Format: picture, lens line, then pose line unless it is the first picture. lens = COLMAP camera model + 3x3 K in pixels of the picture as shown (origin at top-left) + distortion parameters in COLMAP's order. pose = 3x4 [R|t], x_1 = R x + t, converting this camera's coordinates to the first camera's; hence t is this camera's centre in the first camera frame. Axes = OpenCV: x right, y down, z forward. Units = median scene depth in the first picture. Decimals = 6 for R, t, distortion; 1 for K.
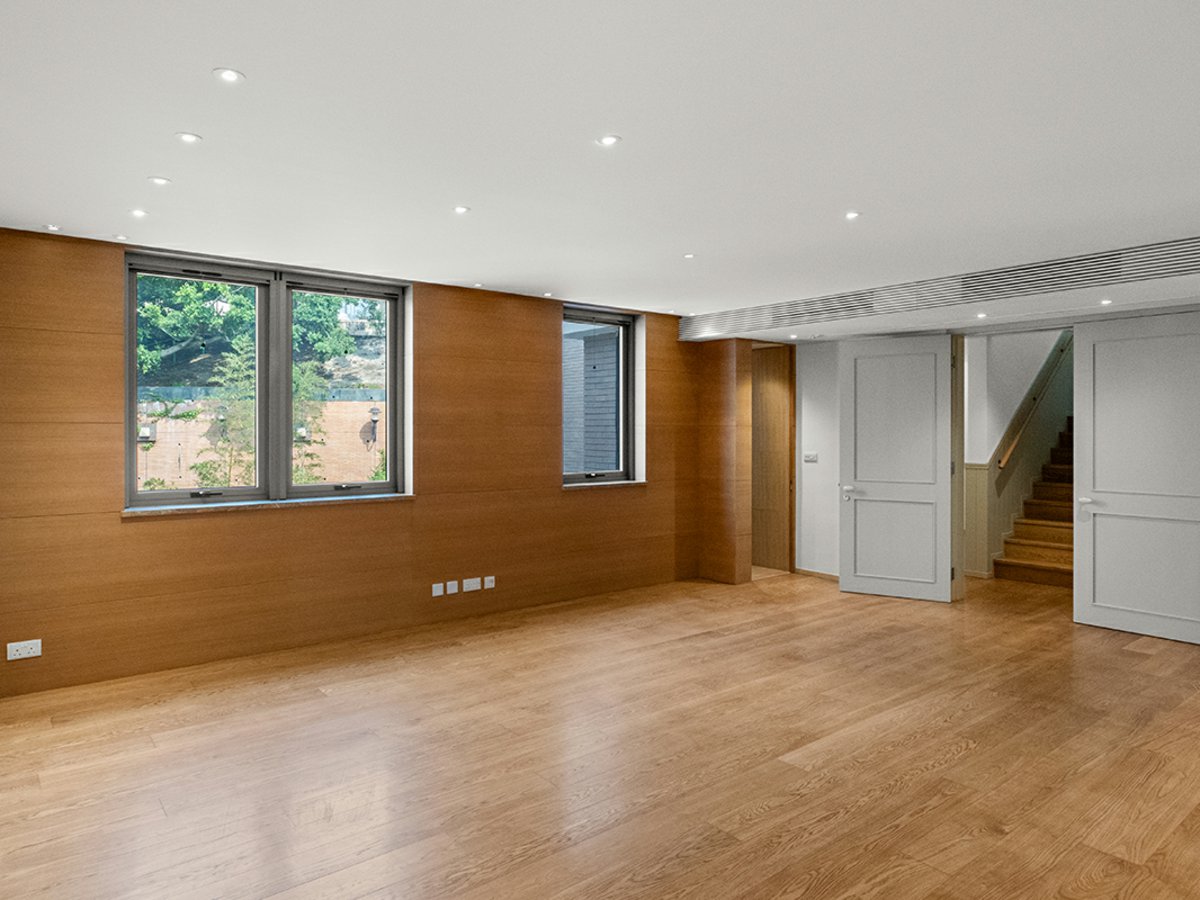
lens RADIAL K [[771.3, 0, 603.9], [0, 771.3, 445.1], [0, 0, 1]] dist [-0.009135, 0.010065]
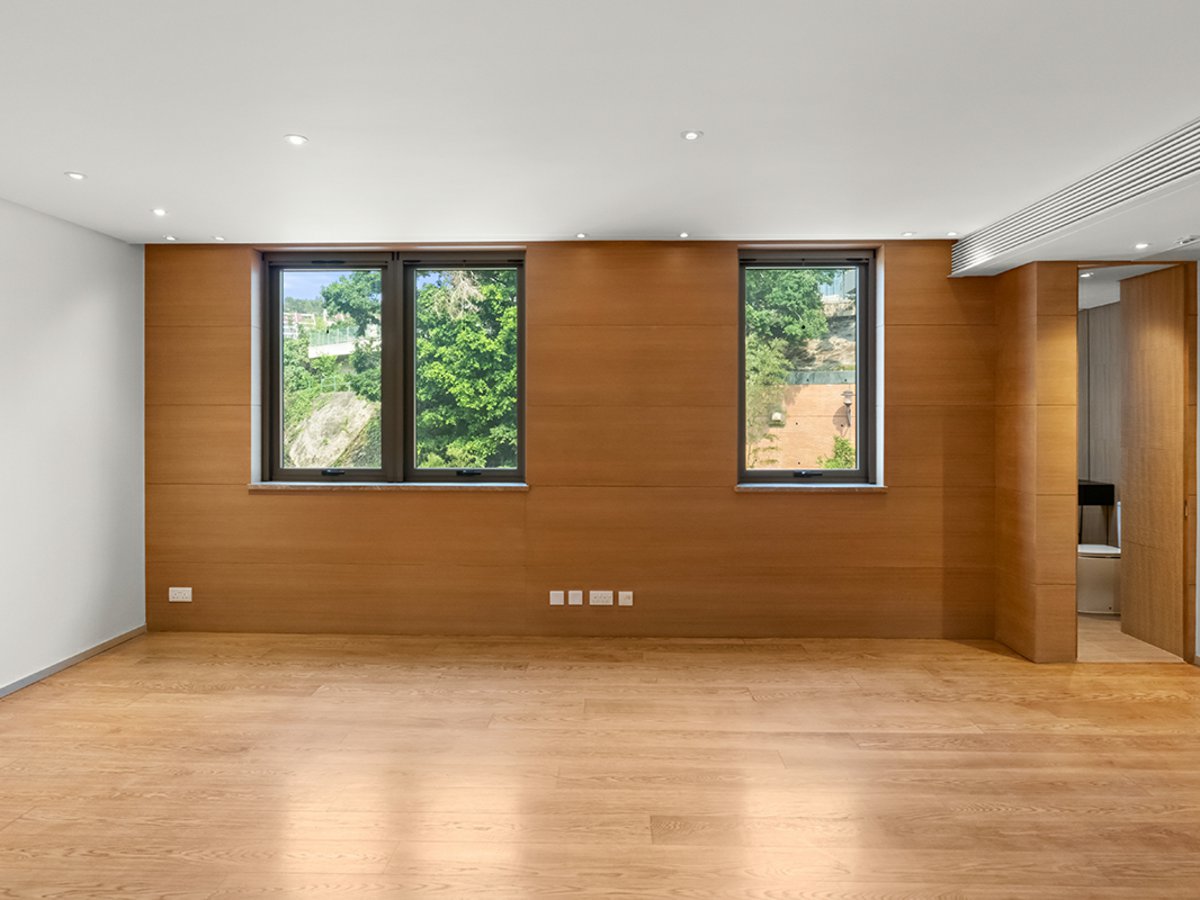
lens RADIAL K [[771.3, 0, 593.2], [0, 771.3, 415.3], [0, 0, 1]] dist [-0.009135, 0.010065]
pose [[0.755263, 0.001528, -0.655420, 0.332759], [-0.014173, 0.999802, -0.014002, -0.003161], [0.655269, 0.019865, 0.755135, 0.333220]]
